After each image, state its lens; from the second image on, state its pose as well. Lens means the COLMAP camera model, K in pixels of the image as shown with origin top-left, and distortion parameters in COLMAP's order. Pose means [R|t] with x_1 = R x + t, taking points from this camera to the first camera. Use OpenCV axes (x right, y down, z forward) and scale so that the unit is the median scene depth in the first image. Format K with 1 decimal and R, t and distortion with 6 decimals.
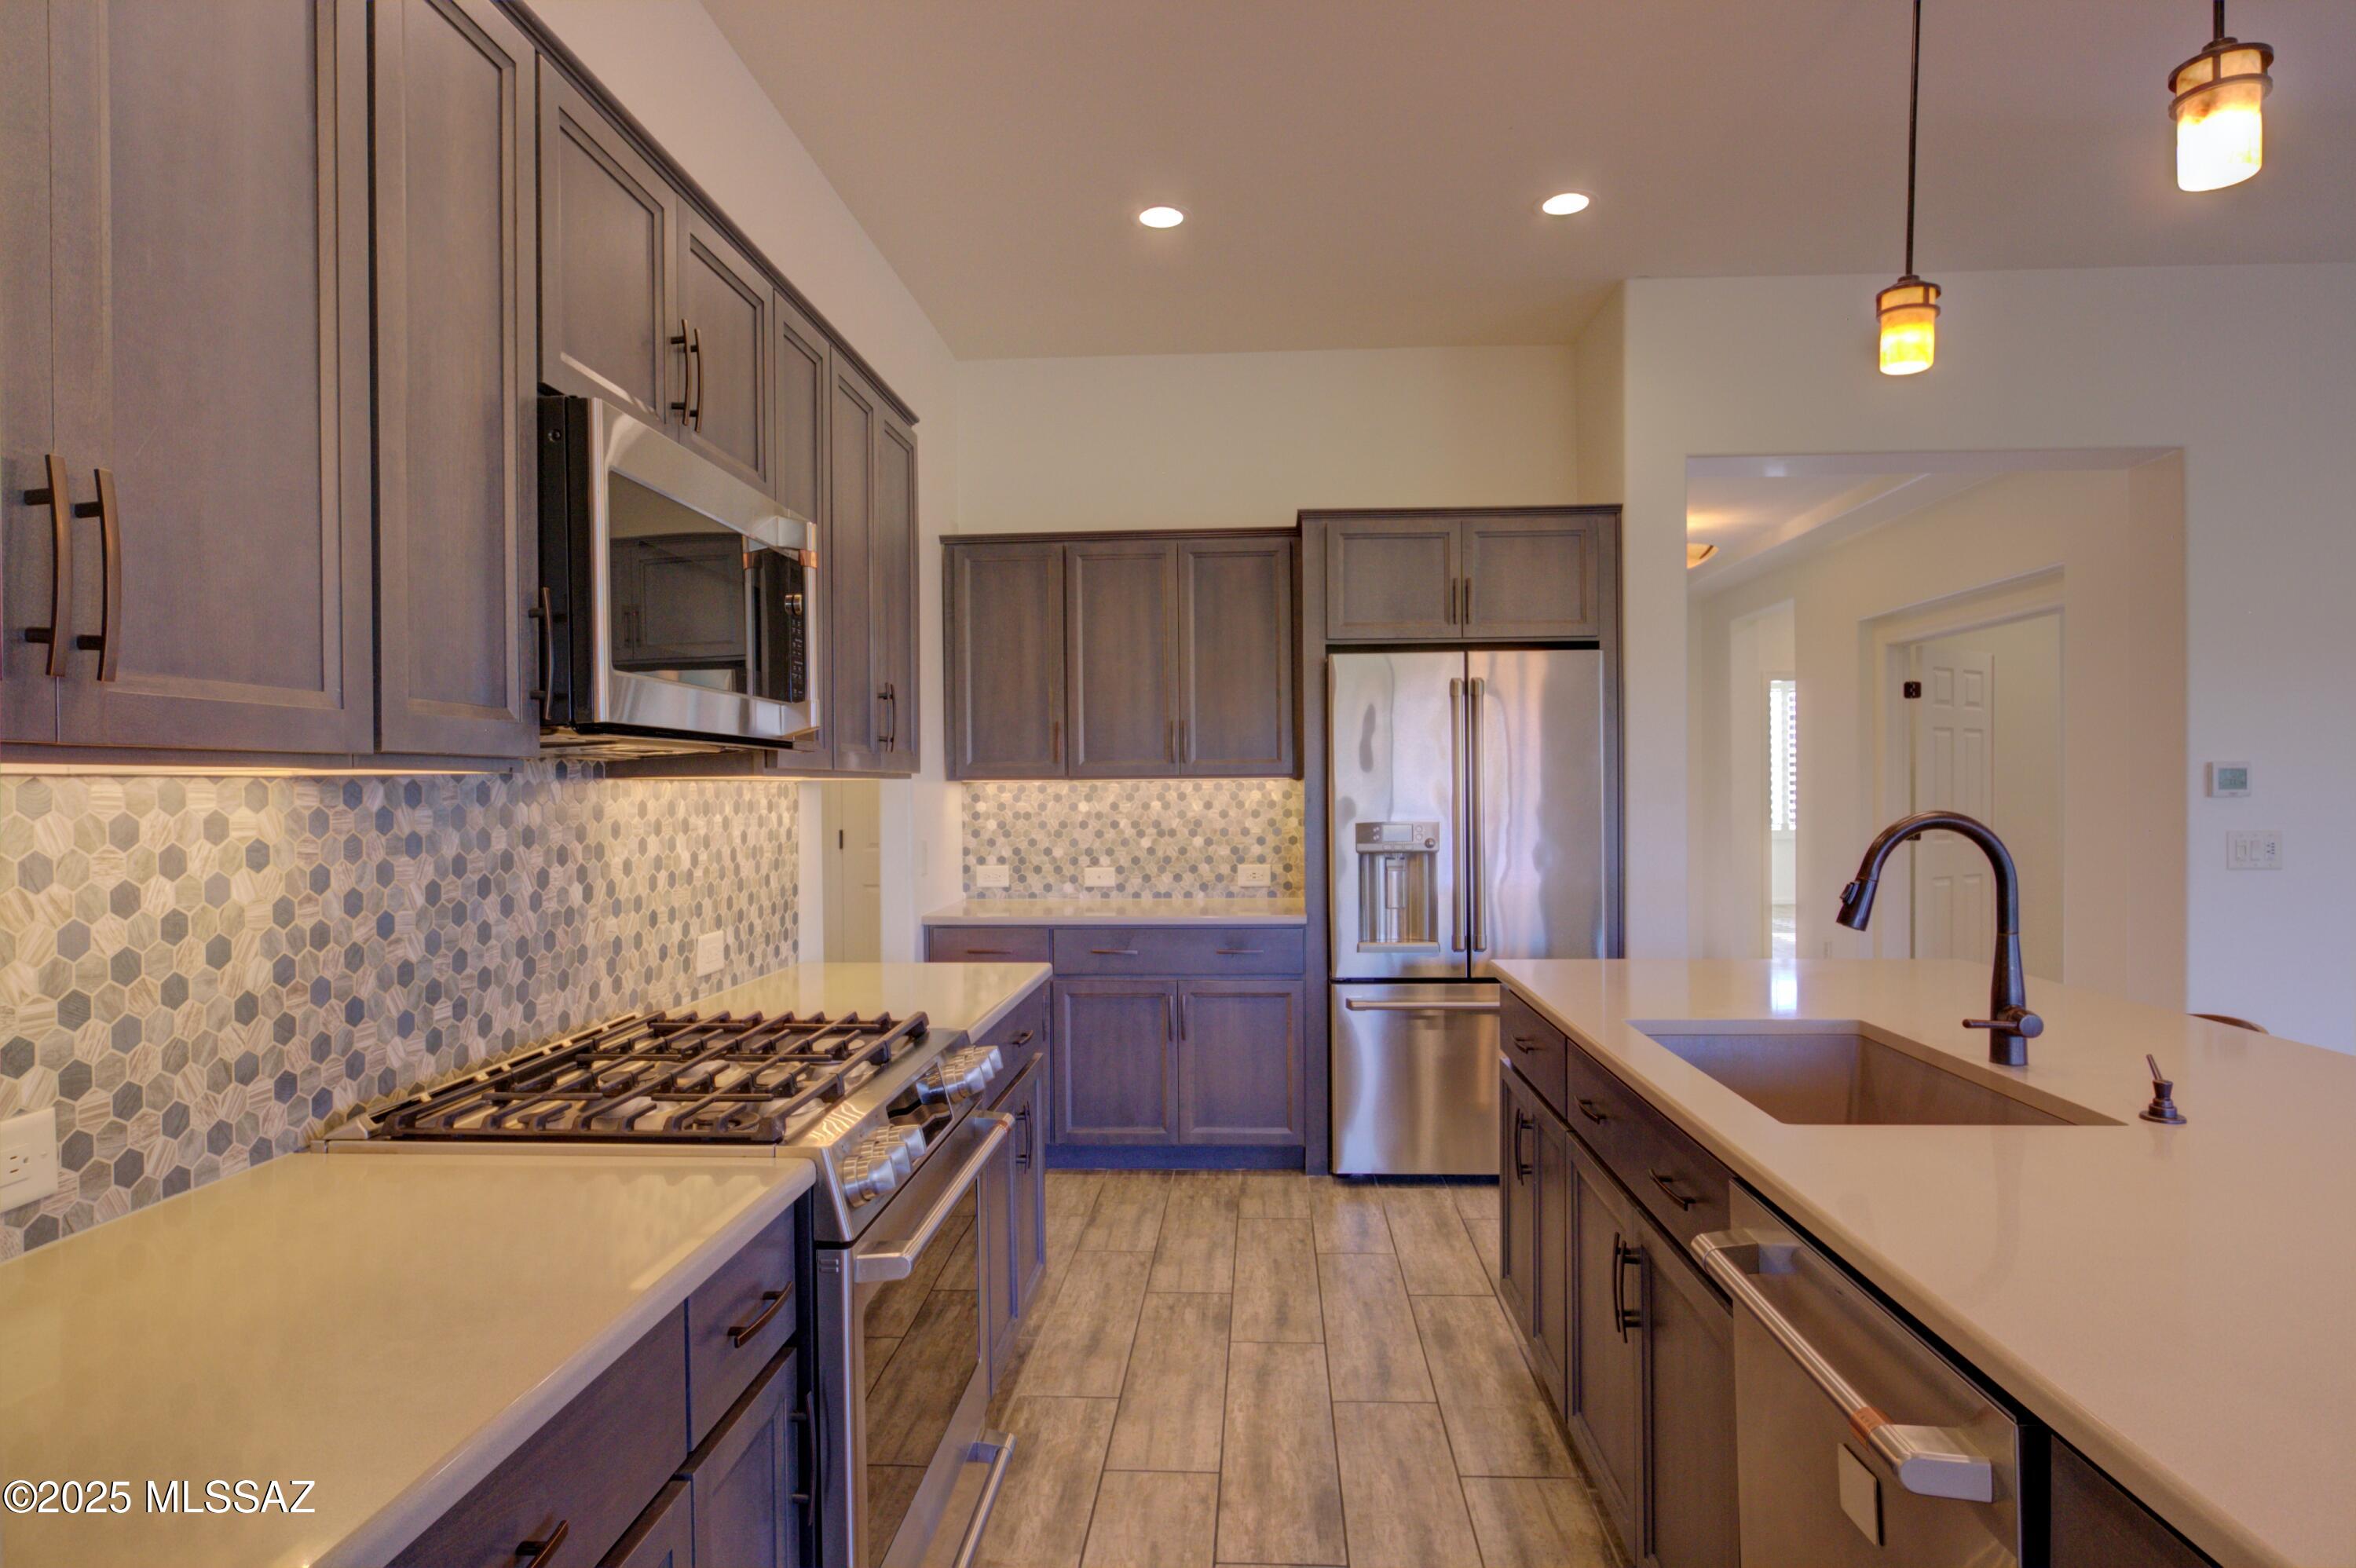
lens RADIAL K [[1325.3, 0, 1178.9], [0, 1325.3, 786.7], [0, 0, 1]] dist [0.006149, 0.001888]
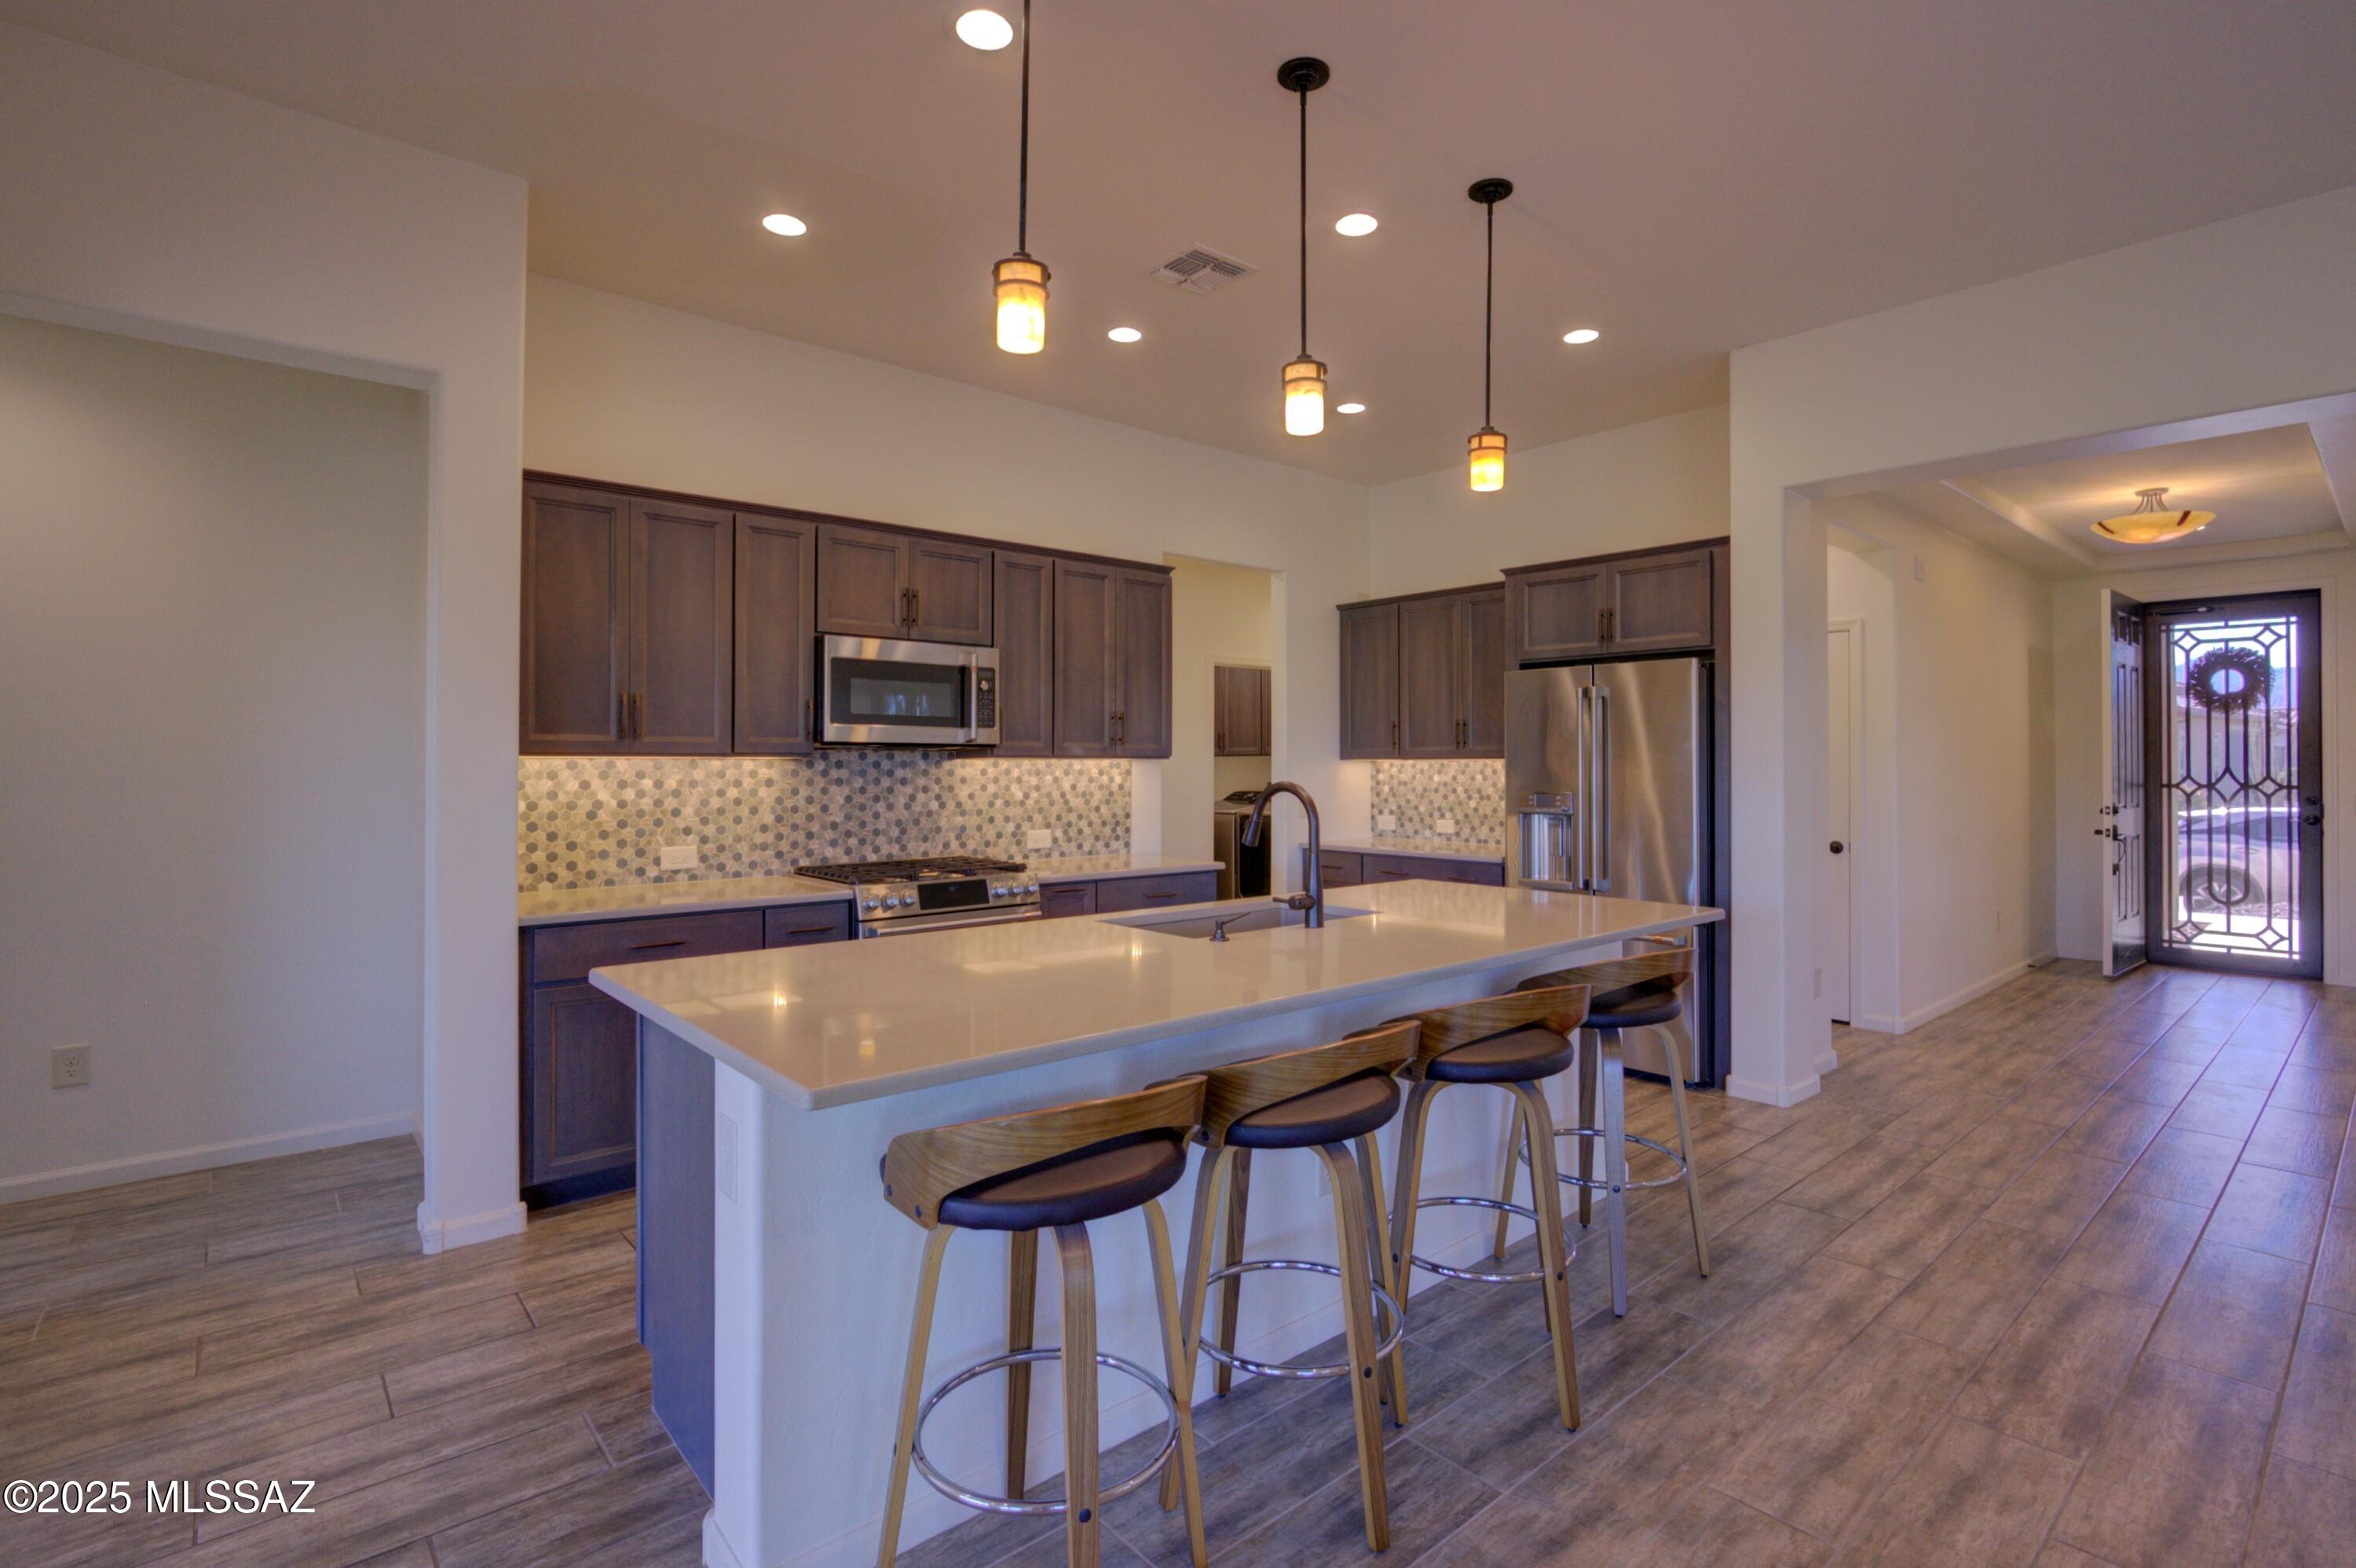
lens RADIAL K [[1096.7, 0, 1180.9], [0, 1096.7, 770.7], [0, 0, 1]] dist [-0.013363, 0.000662]
pose [[0.702959, 0.010344, -0.711155, 1.405003], [-0.005501, 0.999943, 0.009107, -0.005796], [0.711209, -0.002489, 0.702976, -0.128105]]
